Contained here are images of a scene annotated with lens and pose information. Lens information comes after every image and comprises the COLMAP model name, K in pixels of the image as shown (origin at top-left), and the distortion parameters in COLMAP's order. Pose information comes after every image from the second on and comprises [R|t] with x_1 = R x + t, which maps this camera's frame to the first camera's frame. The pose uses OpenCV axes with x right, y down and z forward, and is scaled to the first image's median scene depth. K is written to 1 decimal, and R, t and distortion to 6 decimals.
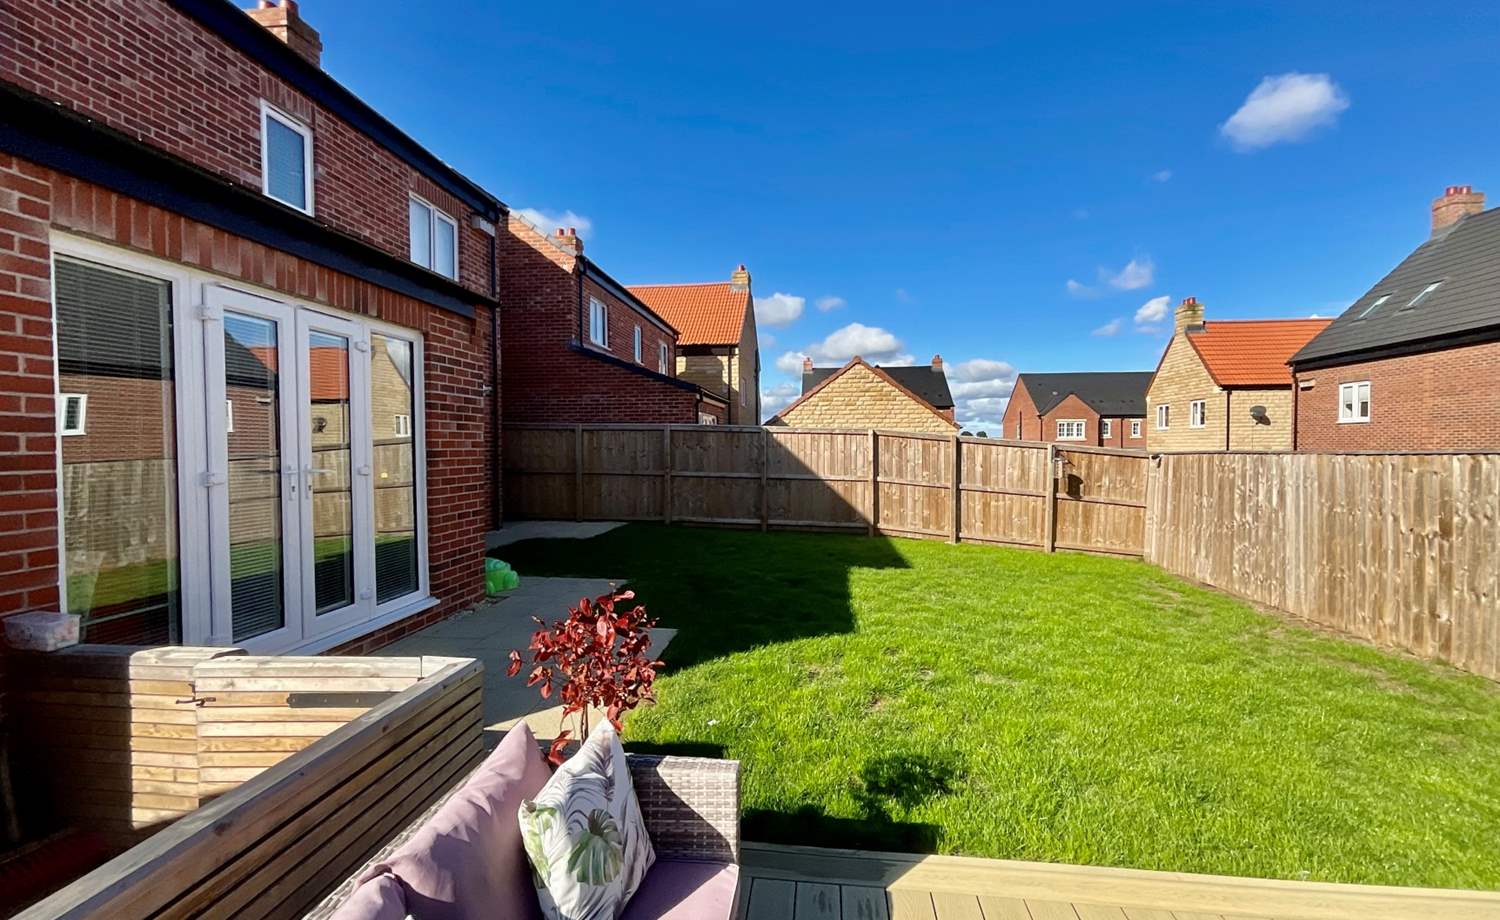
lens RADIAL K [[646.3, 0, 753.9], [0, 646.3, 463.9], [0, 0, 1]] dist [0.001371, 0.000713]
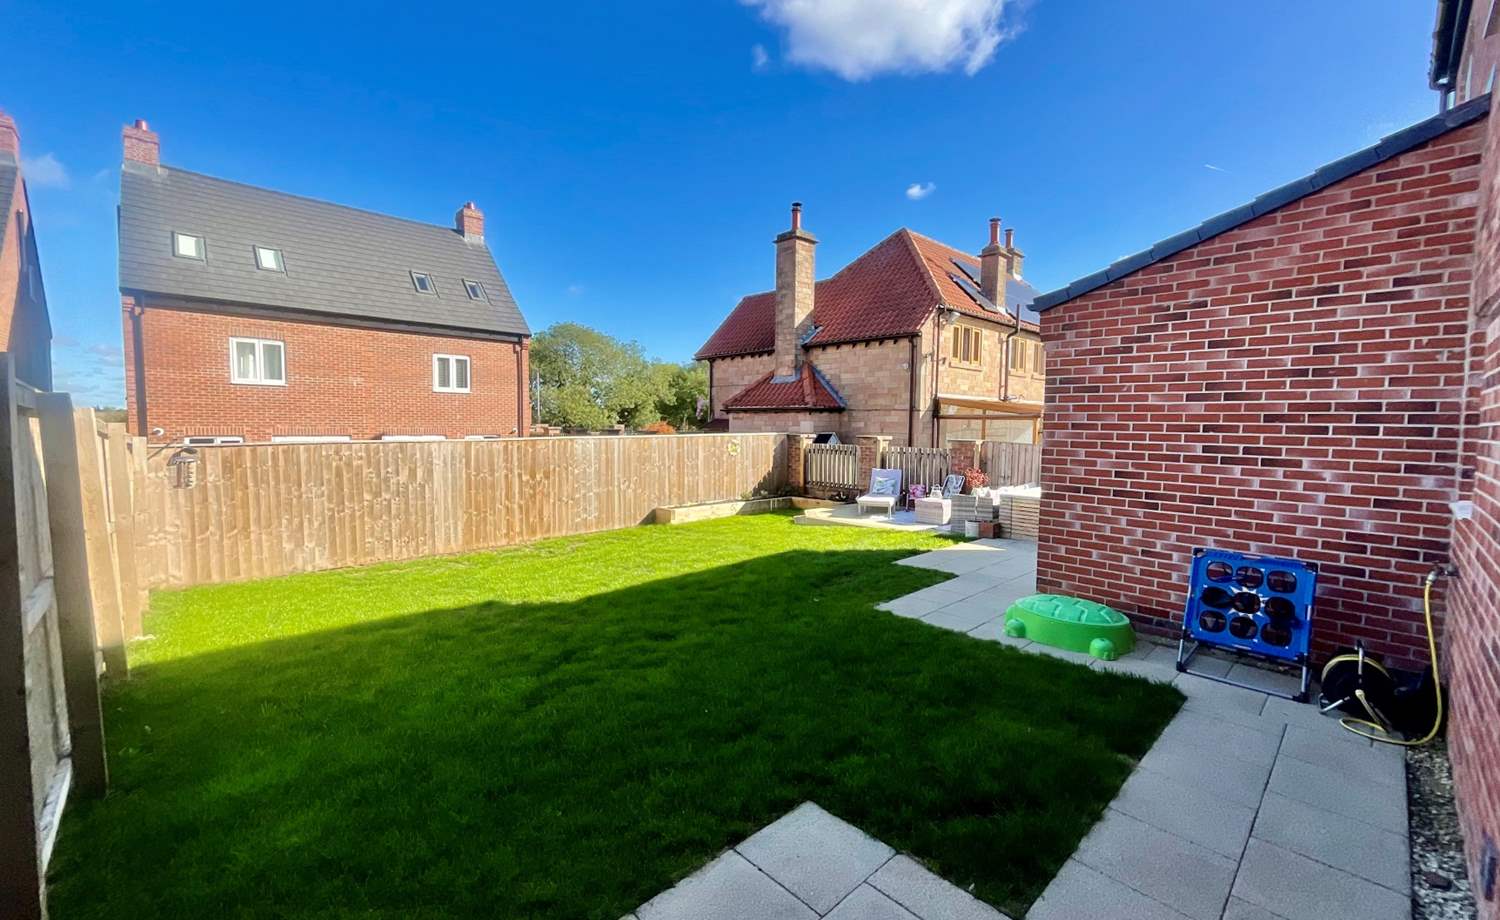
lens RADIAL K [[609.4, 0, 752.2], [0, 609.4, 464.6], [0, 0, 1]] dist [-0.000378, 0.000430]
pose [[-0.766980, -0.048743, 0.639817, -0.359346], [0.007408, 0.996372, 0.084786, -0.049092], [-0.641628, 0.069769, -0.763836, 1.053115]]
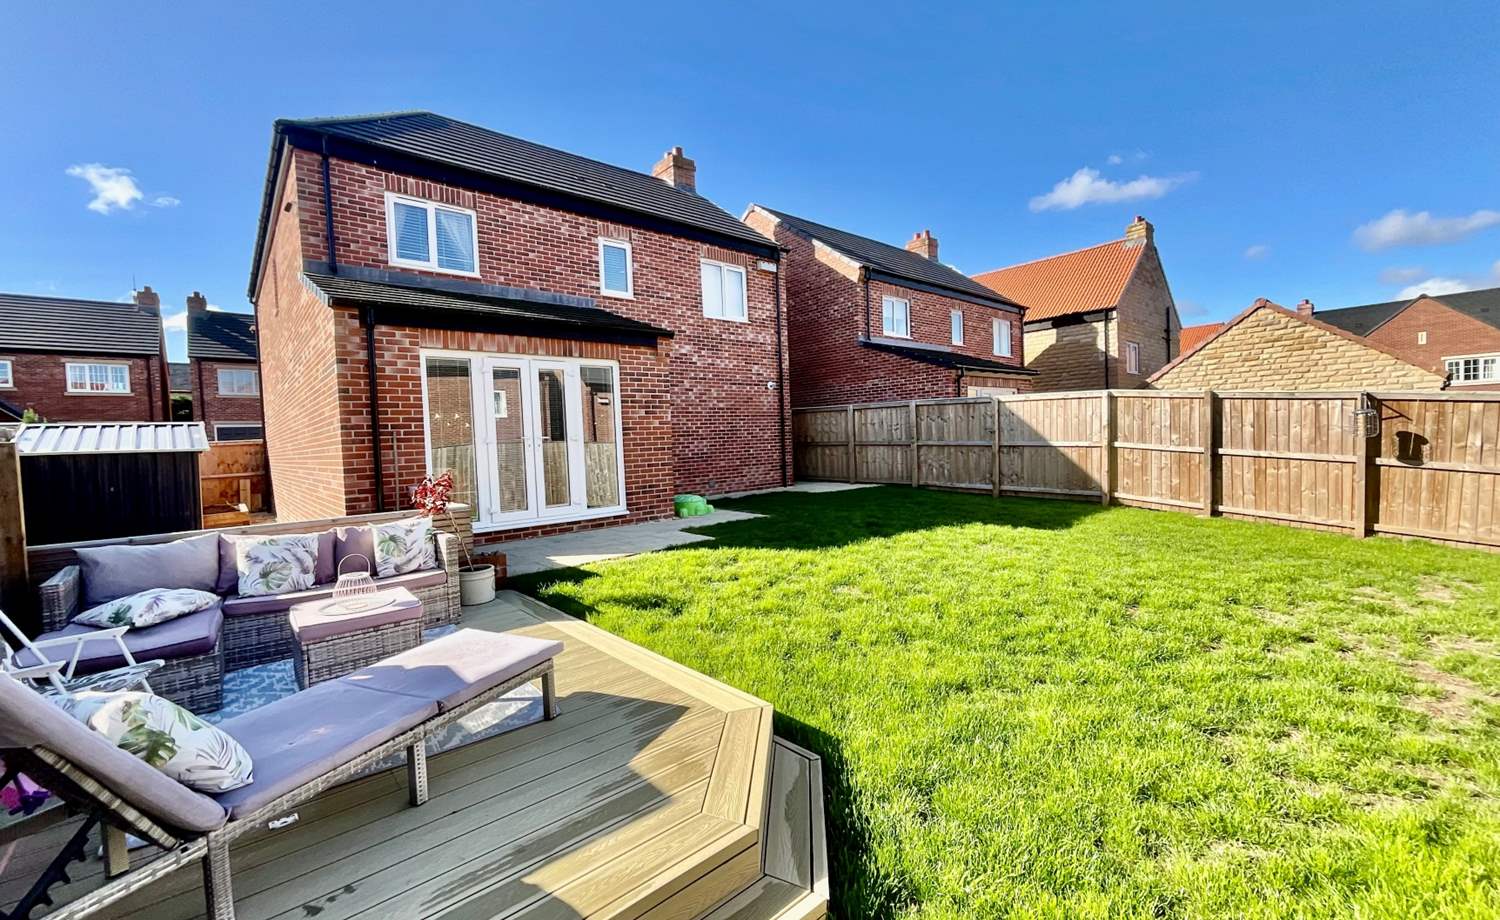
lens RADIAL K [[609.4, 0, 752.2], [0, 609.4, 464.6], [0, 0, 1]] dist [-0.000378, 0.000430]
pose [[0.741626, 0.002650, -0.670809, 0.402258], [0.018263, 0.999542, 0.024139, 0.022518], [0.670565, -0.030153, 0.741237, 0.001144]]
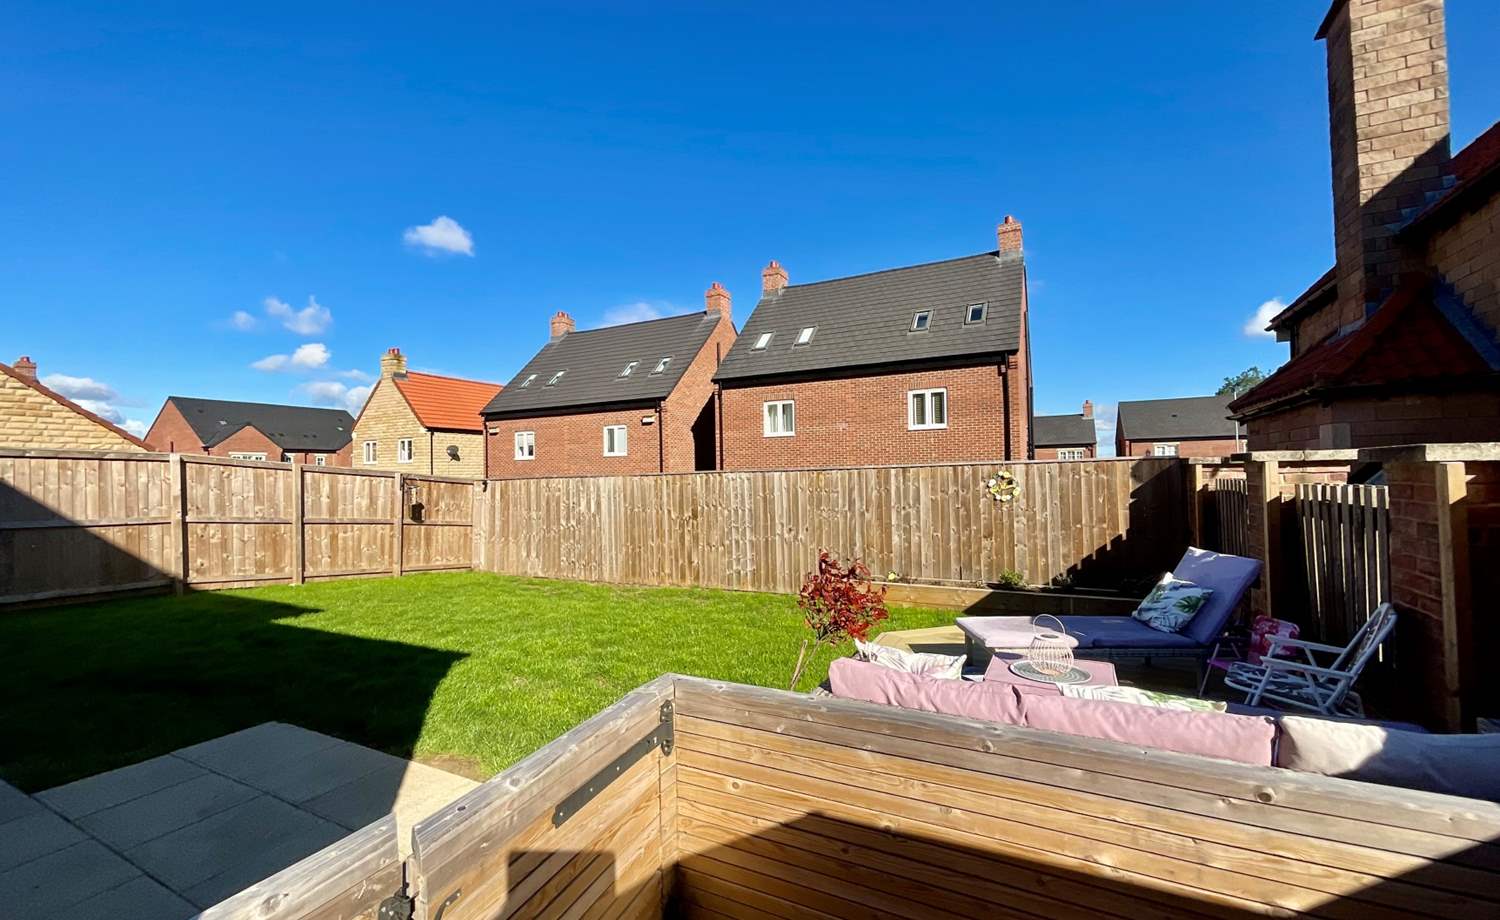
lens RADIAL K [[609.4, 0, 752.2], [0, 609.4, 464.6], [0, 0, 1]] dist [-0.000378, 0.000430]
pose [[0.355764, 0.010986, 0.934511, -0.255216], [0.041507, 0.998759, -0.027543, 0.006905], [-0.933654, 0.048587, 0.354866, 0.111537]]
